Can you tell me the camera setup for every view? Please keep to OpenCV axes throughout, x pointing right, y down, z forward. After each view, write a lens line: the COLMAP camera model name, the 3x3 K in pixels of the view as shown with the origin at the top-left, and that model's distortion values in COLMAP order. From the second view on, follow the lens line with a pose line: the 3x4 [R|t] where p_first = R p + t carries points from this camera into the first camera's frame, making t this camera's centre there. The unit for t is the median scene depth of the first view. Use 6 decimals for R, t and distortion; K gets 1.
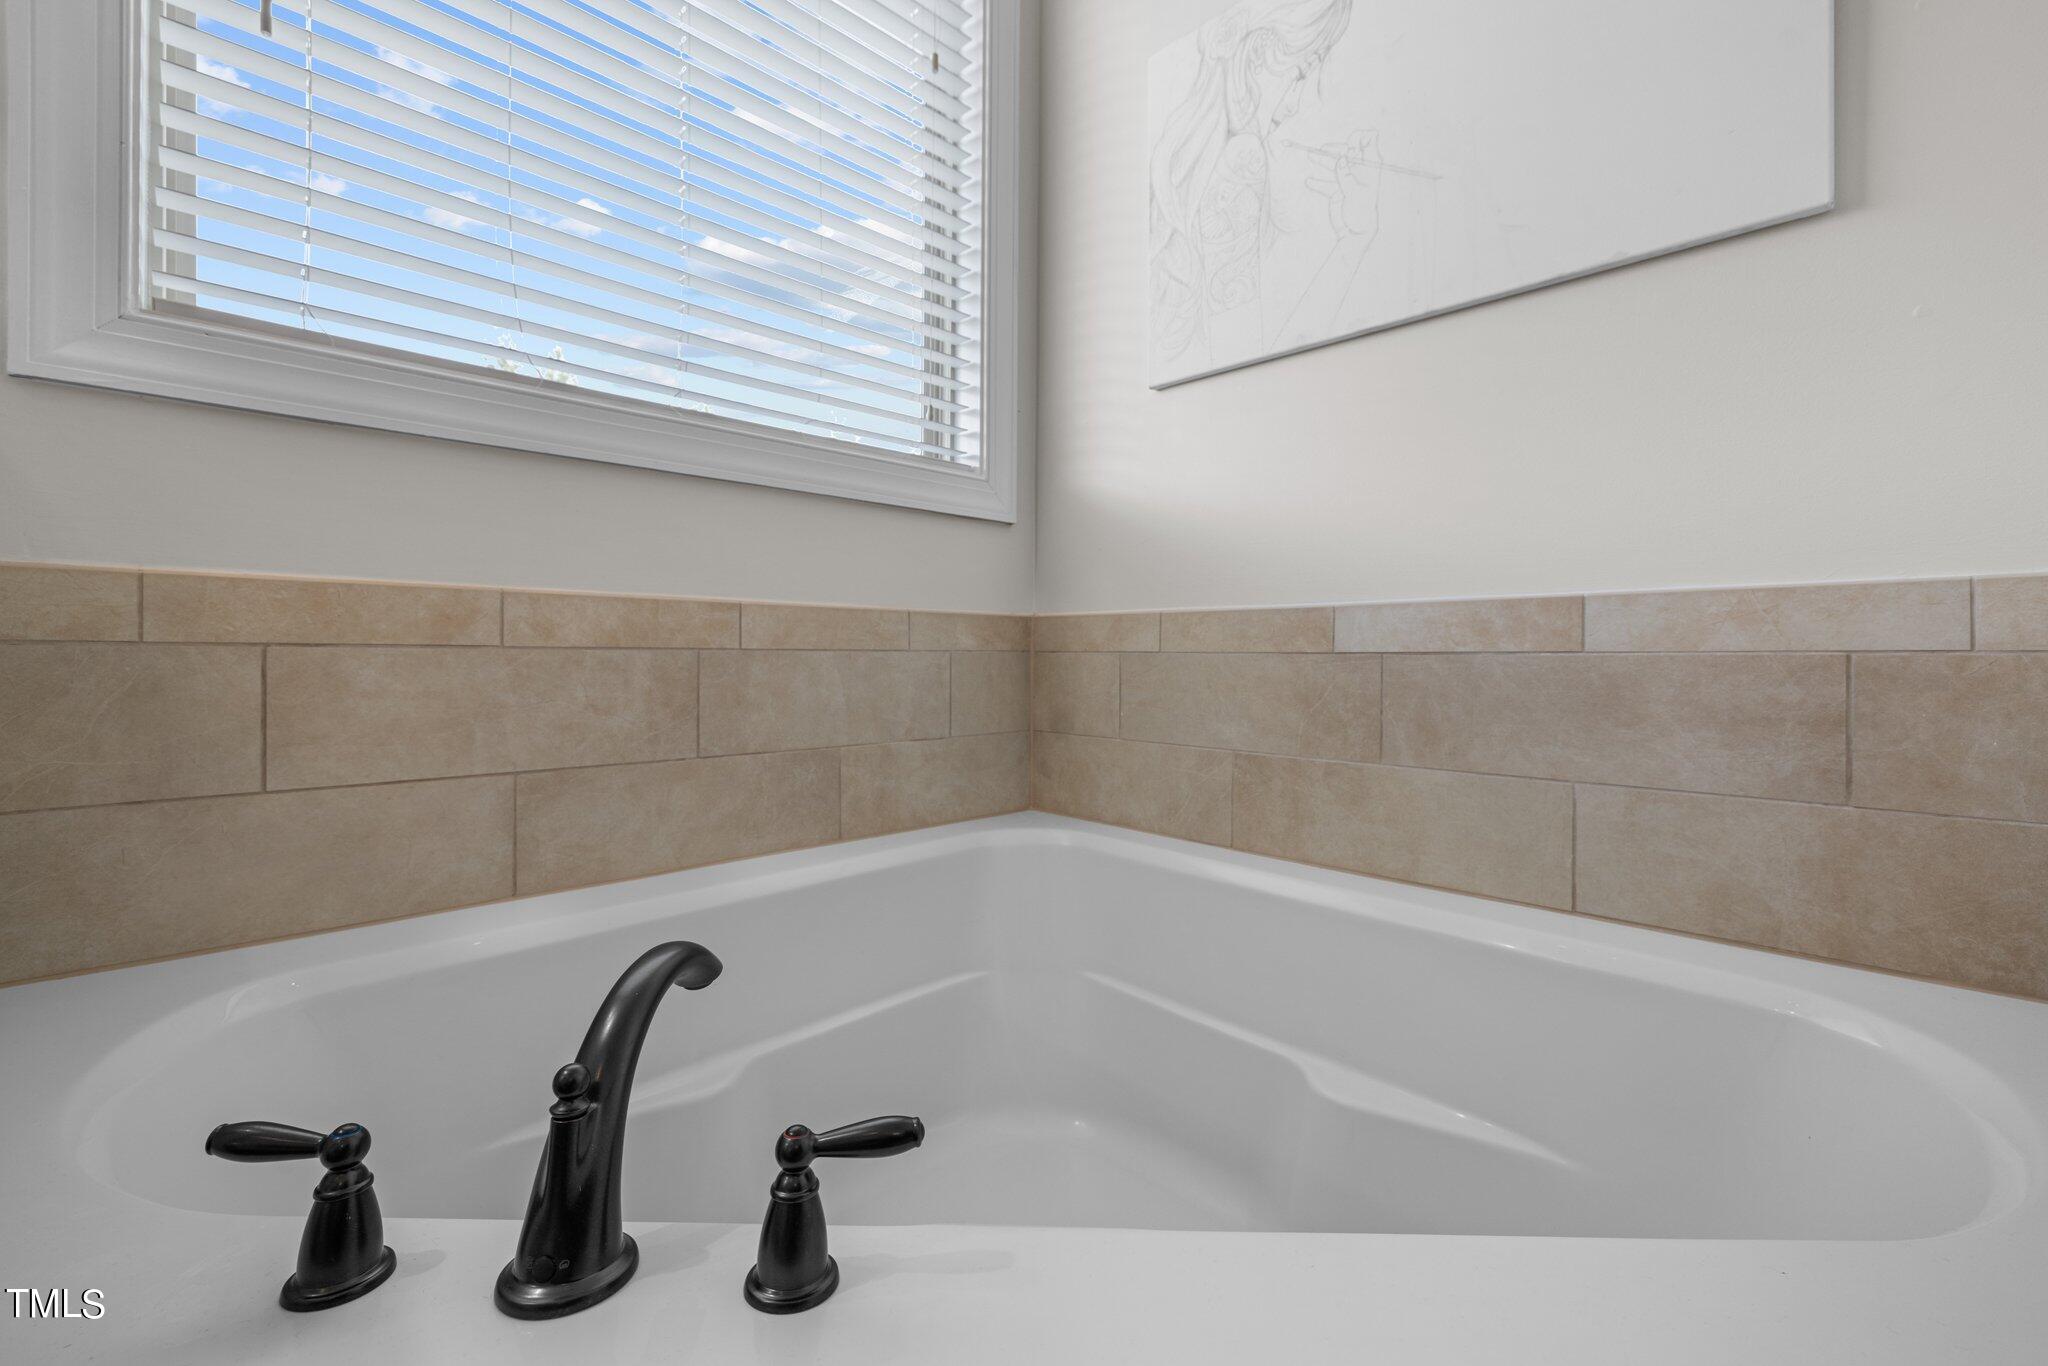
lens RADIAL K [[855.9, 0, 1009.4], [0, 855.9, 655.4], [0, 0, 1]] dist [-0.001818, 0.000819]
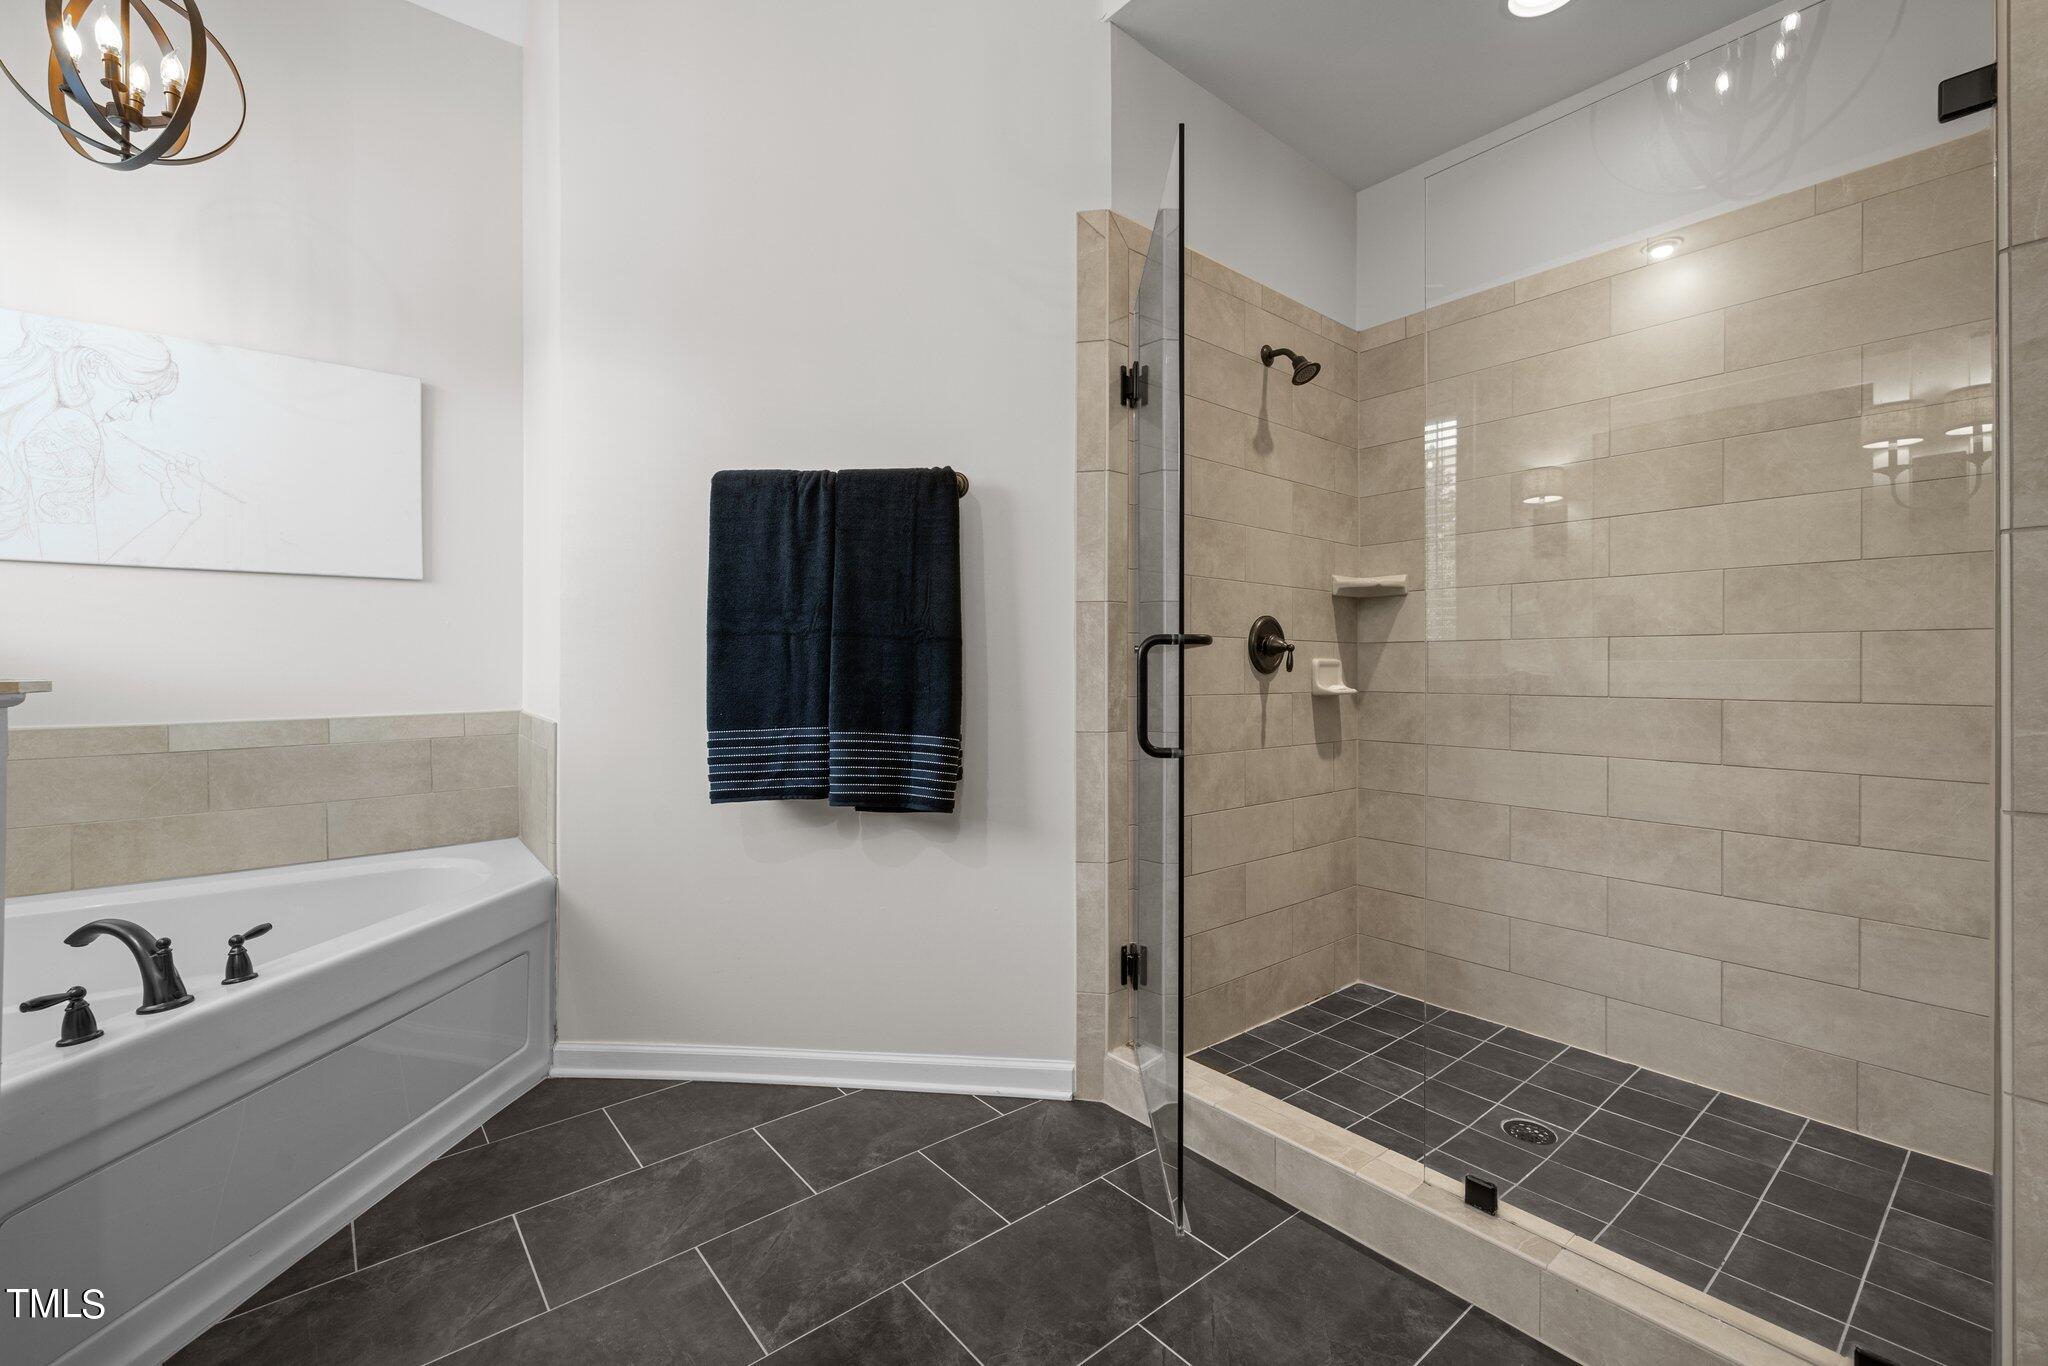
lens RADIAL K [[855.9, 0, 1013.3], [0, 855.9, 670.3], [0, 0, 1]] dist [-0.001818, 0.000819]
pose [[0.088451, -0.015507, 0.995960, -1.244373], [0.008003, 0.999858, 0.014857, -0.190756], [-0.996048, 0.006657, 0.088562, -0.878908]]
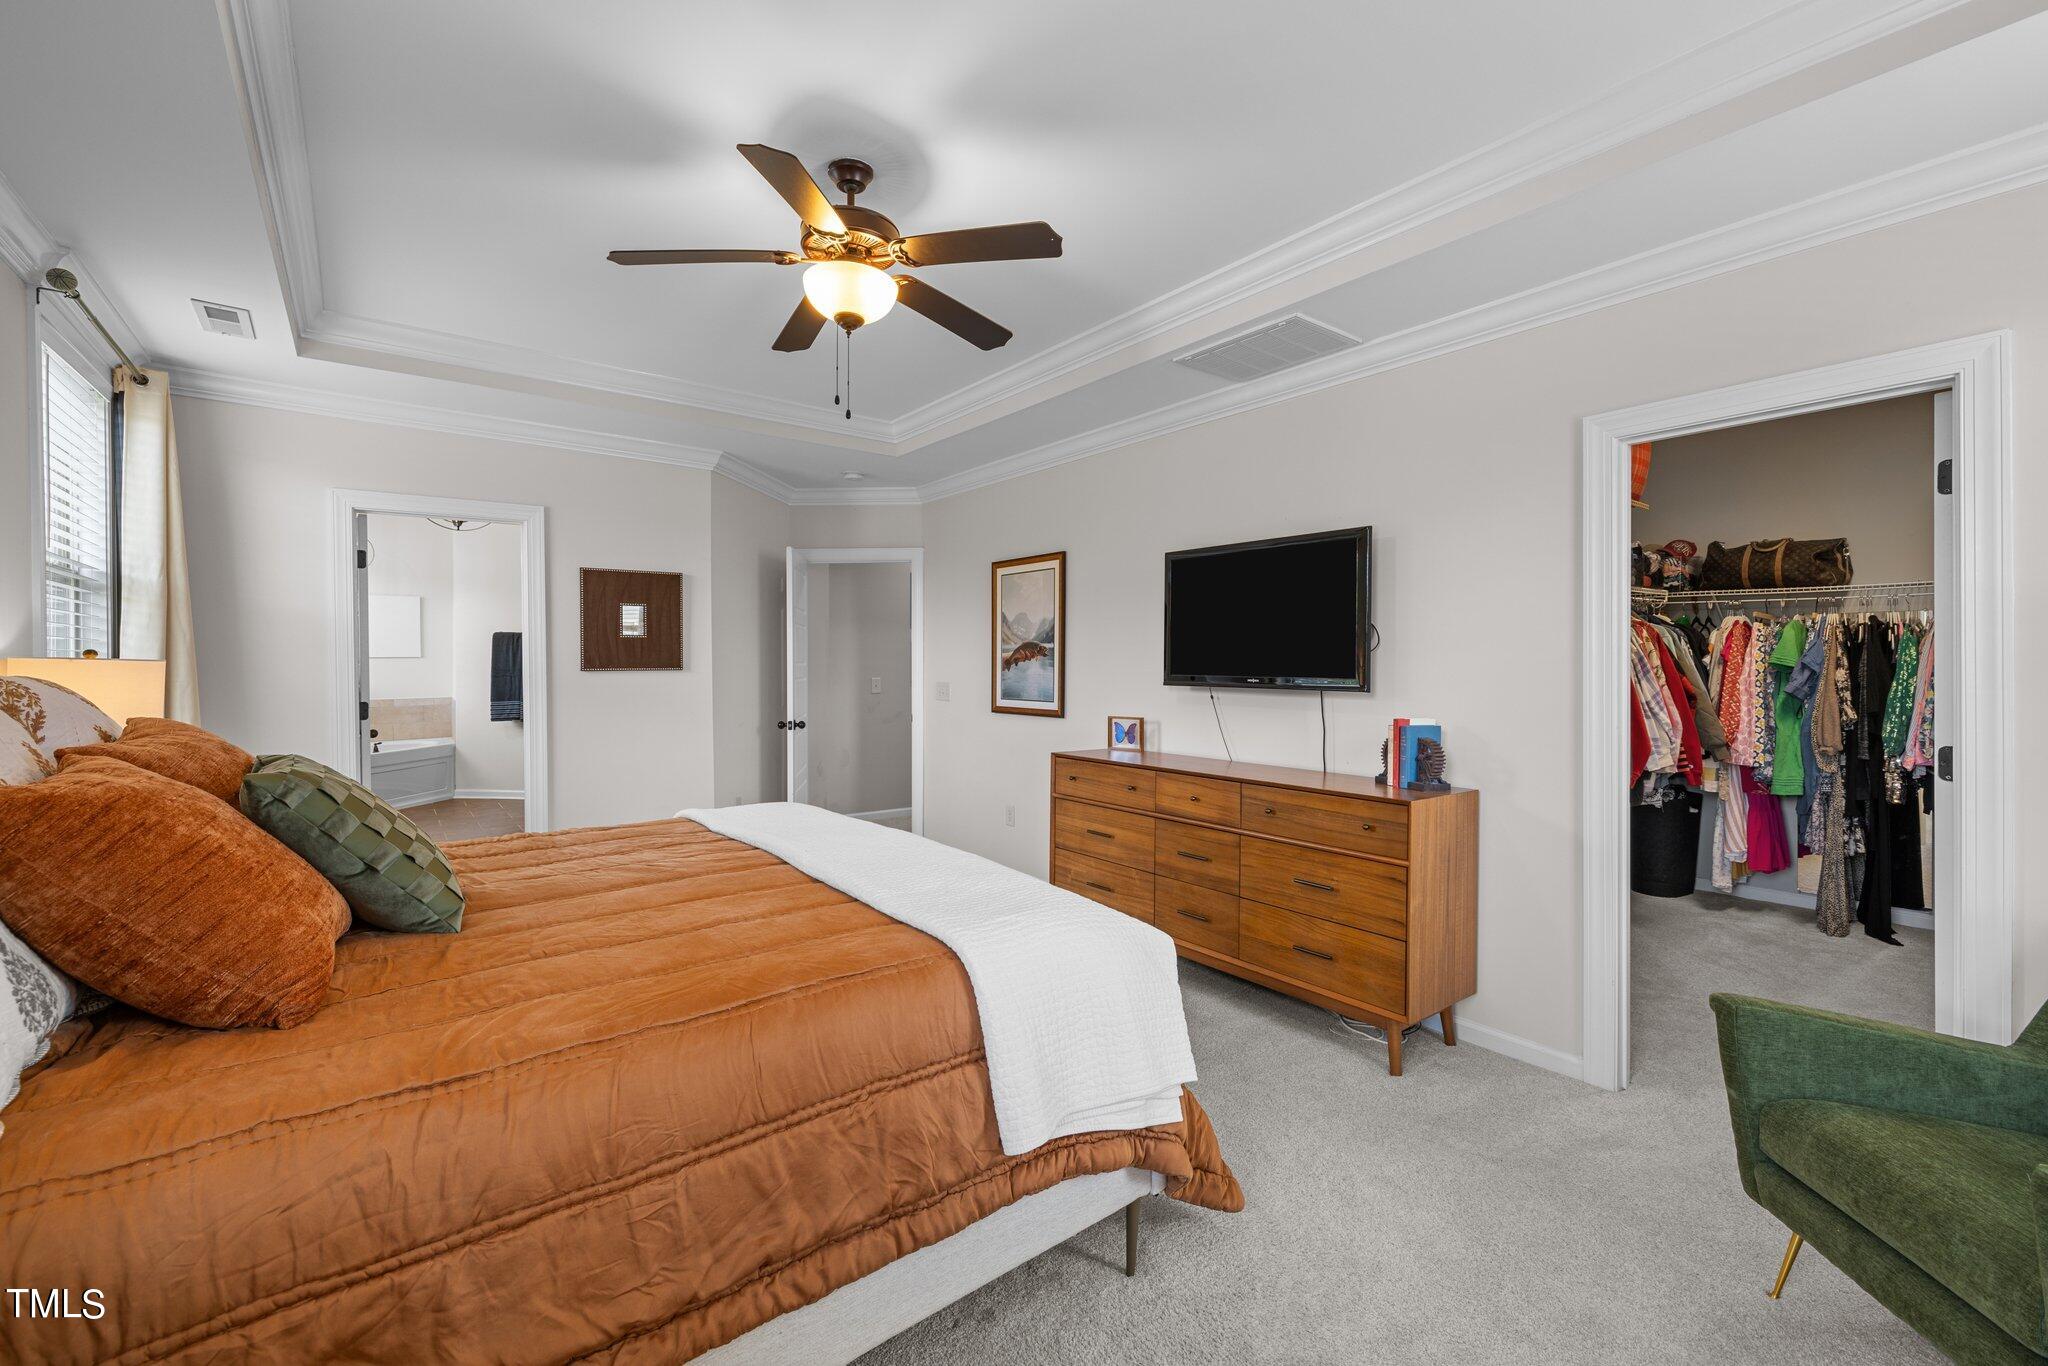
lens RADIAL K [[855.5, 0, 1023.5], [0, 855.5, 667.2], [0, 0, 1]] dist [0.002430, 0.000229]
pose [[0.126587, -0.013540, 0.991863, -5.560807], [0.003950, 0.999906, 0.013146, -0.386988], [-0.991948, 0.002254, 0.126629, -4.980052]]
